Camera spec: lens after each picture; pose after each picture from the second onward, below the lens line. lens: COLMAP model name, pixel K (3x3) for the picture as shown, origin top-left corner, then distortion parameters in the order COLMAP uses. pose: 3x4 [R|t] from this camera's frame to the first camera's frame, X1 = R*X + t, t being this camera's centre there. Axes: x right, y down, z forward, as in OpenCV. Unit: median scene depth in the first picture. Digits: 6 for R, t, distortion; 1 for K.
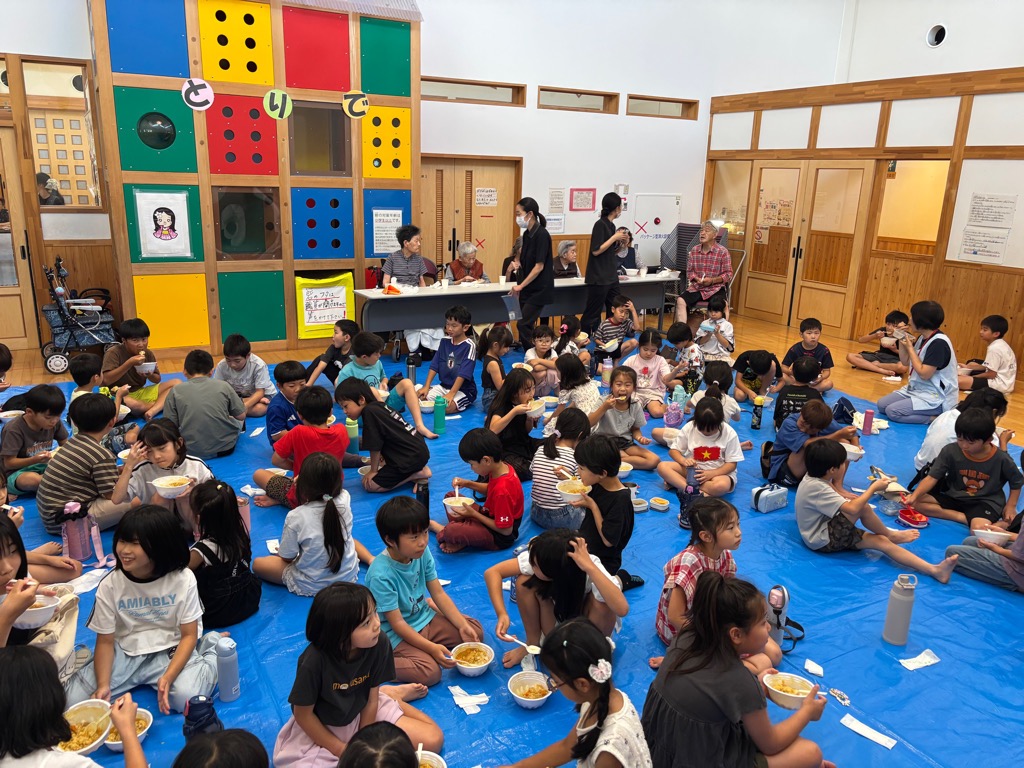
lens RADIAL K [[788.7, 0, 512.0], [0, 788.7, 384.0], [0, 0, 1]] dist [0.048052, -0.000107]
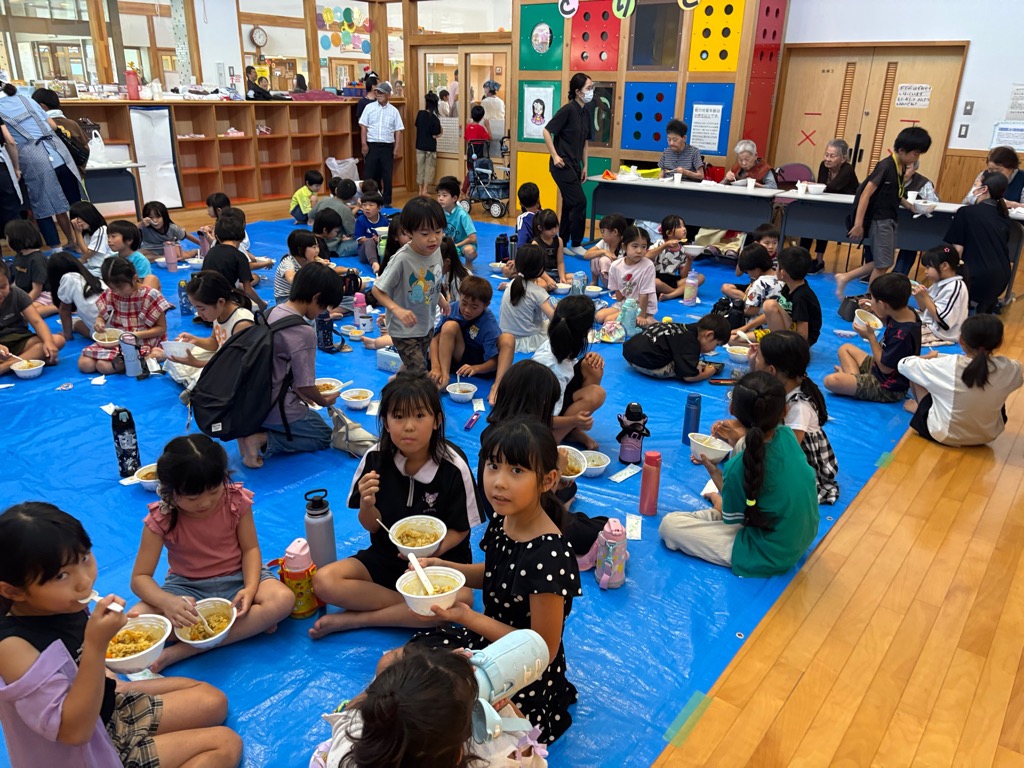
lens RADIAL K [[788.7, 0, 512.0], [0, 788.7, 384.0], [0, 0, 1]] dist [0.048052, -0.000107]
pose [[0.393438, 0.304092, -0.867603, 0.729693], [-0.251293, 0.943345, 0.216683, -0.046946], [0.884341, 0.132771, 0.447564, 0.398853]]
